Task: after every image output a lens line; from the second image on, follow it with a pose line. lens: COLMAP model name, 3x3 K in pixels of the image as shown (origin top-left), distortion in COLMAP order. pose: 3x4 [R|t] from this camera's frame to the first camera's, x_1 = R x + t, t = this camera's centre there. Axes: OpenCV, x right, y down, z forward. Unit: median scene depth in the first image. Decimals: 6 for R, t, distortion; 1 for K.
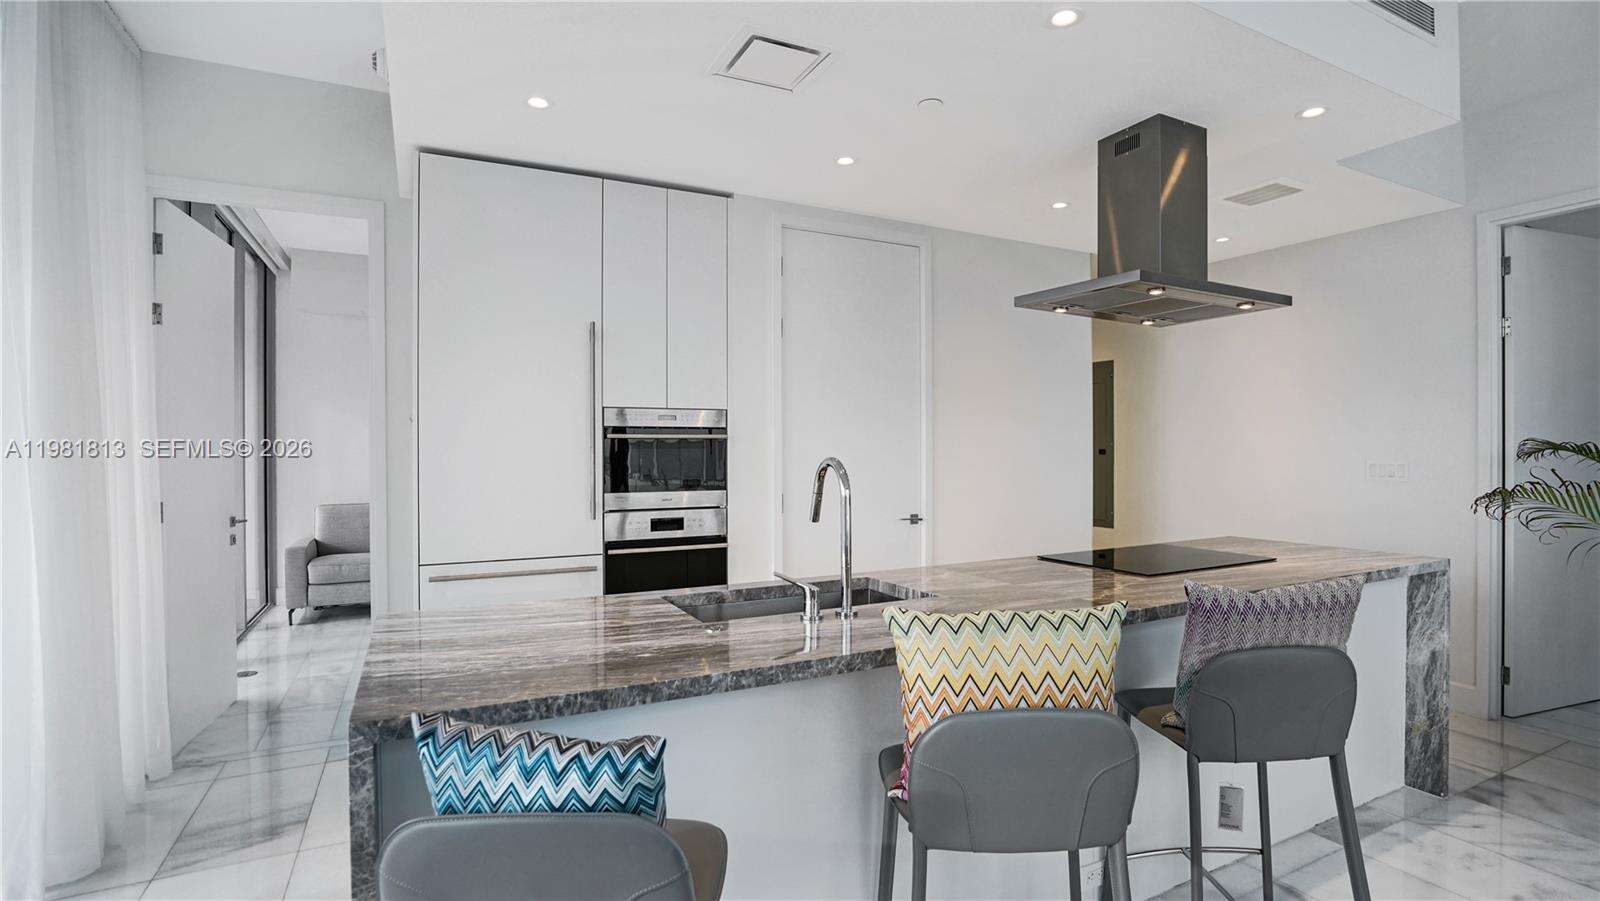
lens RADIAL K [[767.3, 0, 769.4], [0, 767.3, 453.8], [0, 0, 1]] dist [-0.033823, 0.009654]
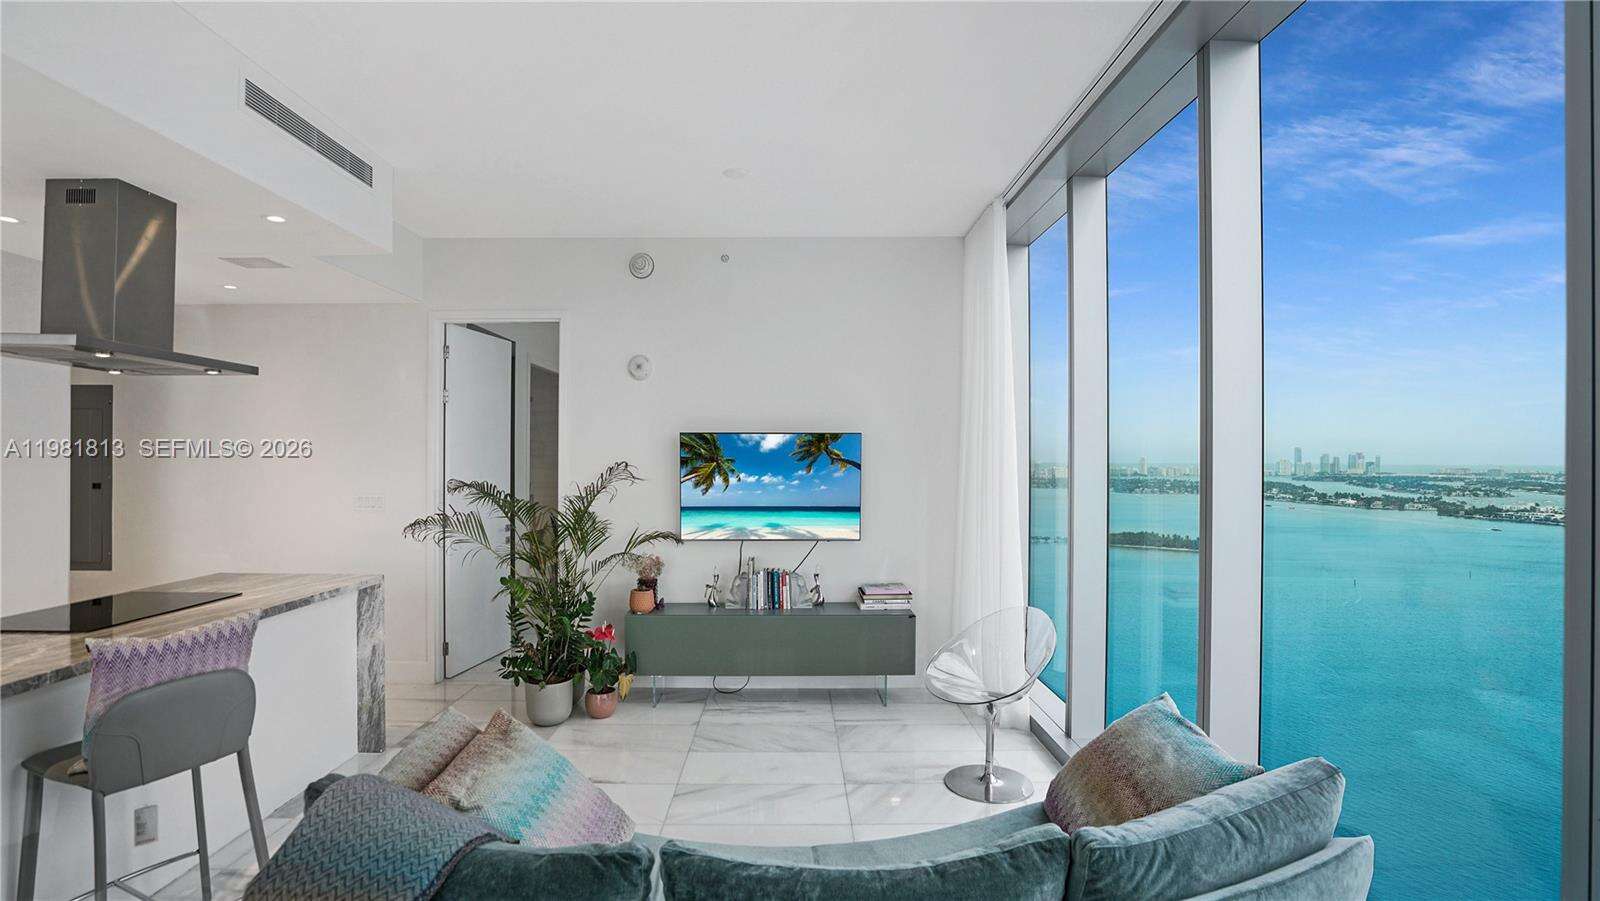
lens RADIAL K [[767.3, 0, 791.5], [0, 767.3, 460.3], [0, 0, 1]] dist [-0.033823, 0.009654]
pose [[0.446594, 0.006530, 0.894713, 0.011373], [-0.000289, 0.999974, -0.007154, -0.053711], [-0.894736, 0.002936, 0.446585, -0.255677]]
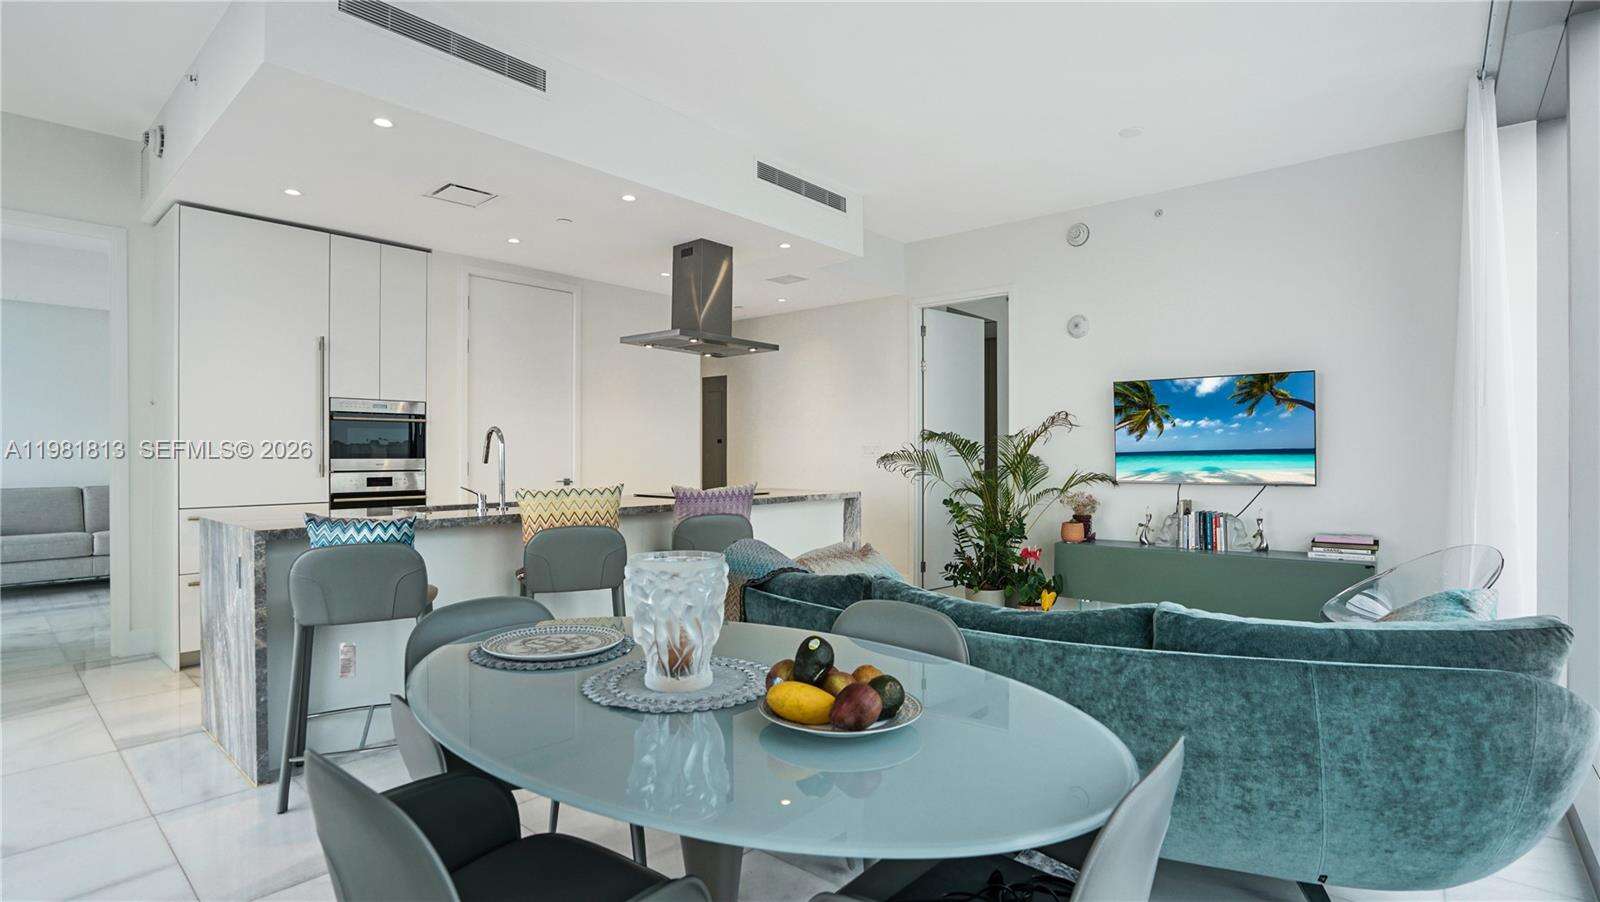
lens RADIAL K [[770.0, 0, 809.9], [0, 770.0, 444.6], [0, 0, 1]] dist [-0.032967, 0.008780]
pose [[0.910145, 0.003510, 0.414275, 0.006560], [0.005300, 0.999784, -0.020114, 0.060460], [-0.414256, 0.020502, 0.909929, -0.654426]]
